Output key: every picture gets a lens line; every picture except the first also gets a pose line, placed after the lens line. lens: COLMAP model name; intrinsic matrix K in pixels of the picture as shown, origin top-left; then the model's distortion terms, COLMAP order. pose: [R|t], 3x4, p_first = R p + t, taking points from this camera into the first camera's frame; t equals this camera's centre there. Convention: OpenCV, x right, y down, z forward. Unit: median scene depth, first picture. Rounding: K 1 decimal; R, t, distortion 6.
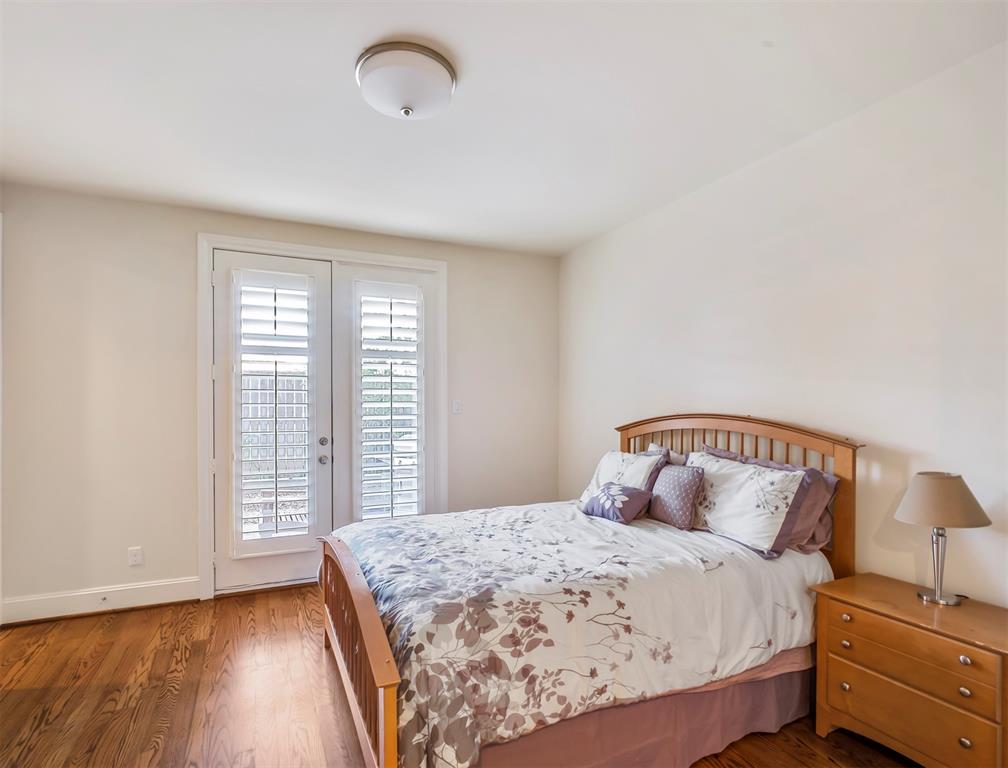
lens RADIAL K [[520.6, 0, 505.0], [0, 520.6, 409.6], [0, 0, 1]] dist [-0.004488, -0.000725]
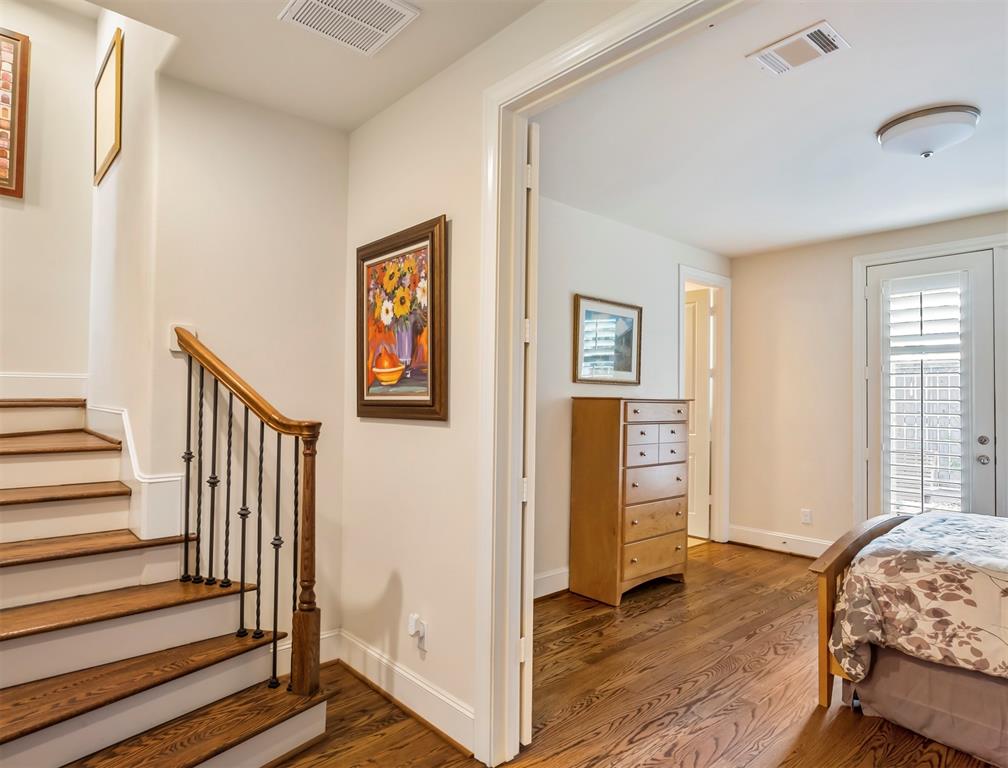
lens RADIAL K [[561.5, 0, 504.0], [0, 561.5, 384.0], [0, 0, 1]] dist [-0.003449, -0.001339]
pose [[0.315601, -0.018883, -0.948704, 0.982384], [-0.019055, 0.999474, -0.026232, 0.005337], [0.948701, 0.026356, 0.315075, -0.427200]]
